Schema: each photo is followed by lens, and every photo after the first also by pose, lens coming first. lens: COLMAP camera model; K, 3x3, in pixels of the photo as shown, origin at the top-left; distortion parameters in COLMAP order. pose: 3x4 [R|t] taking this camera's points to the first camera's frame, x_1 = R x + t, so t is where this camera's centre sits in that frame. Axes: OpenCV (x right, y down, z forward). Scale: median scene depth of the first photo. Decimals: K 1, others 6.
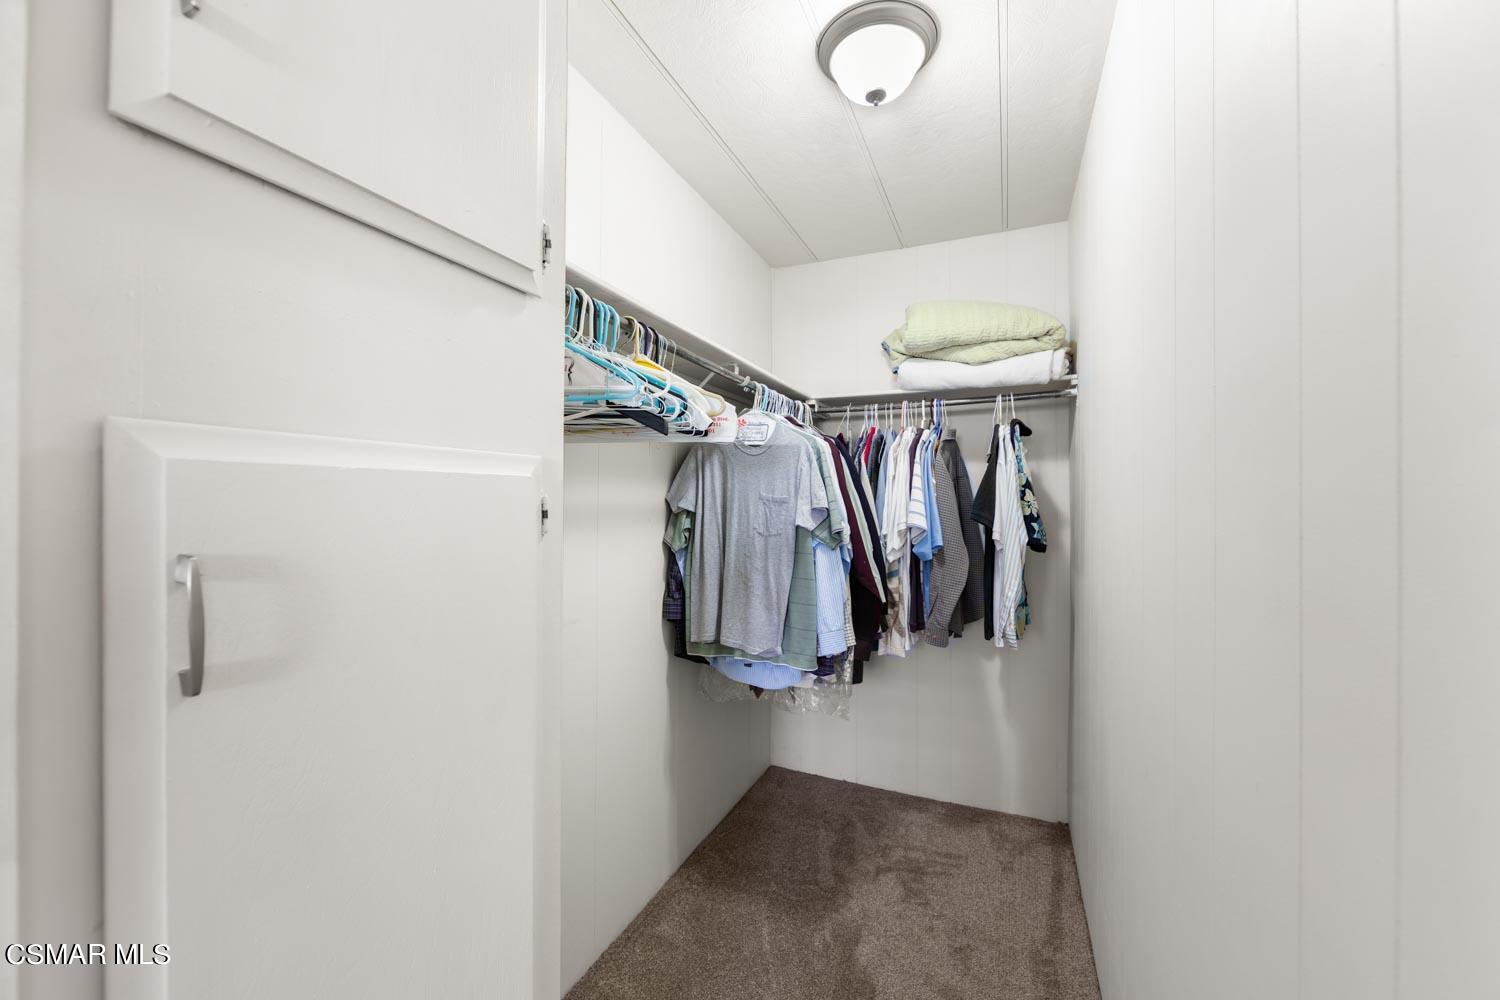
lens RADIAL K [[590.1, 0, 744.4], [0, 590.1, 498.1], [0, 0, 1]] dist [-0.002397, -0.000197]
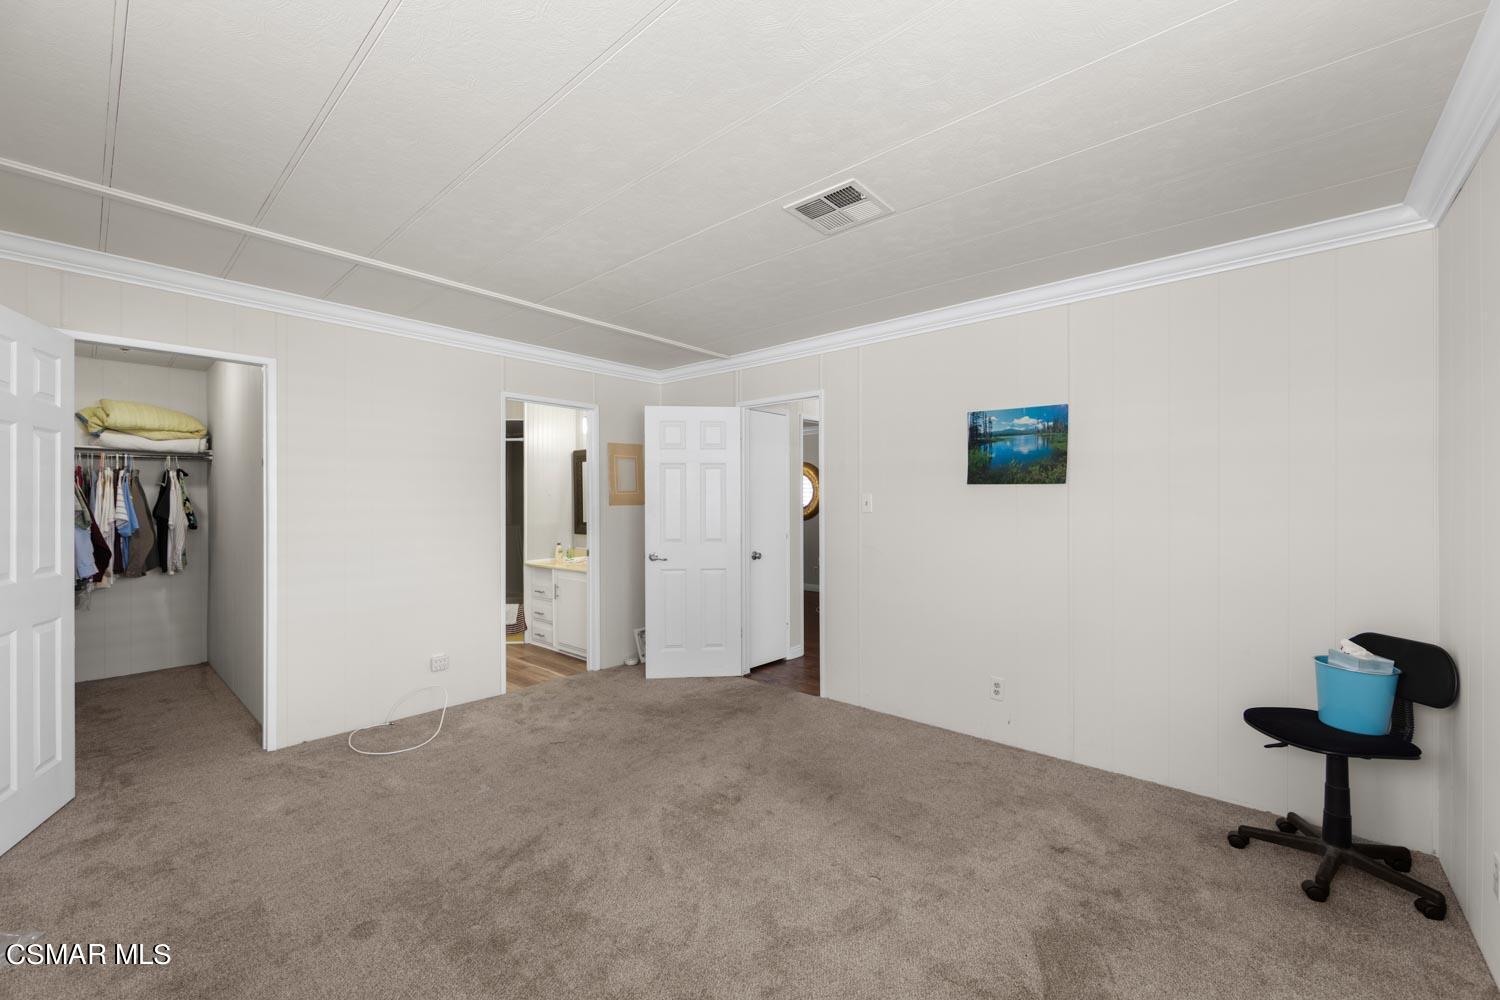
lens RADIAL K [[590.1, 0, 744.6], [0, 590.1, 504.0], [0, 0, 1]] dist [-0.002397, -0.000197]
pose [[0.300511, -0.002734, 0.953774, -0.963604], [0.003156, 0.999993, 0.001872, -0.002897], [-0.953773, 0.002447, 0.300518, -1.600925]]
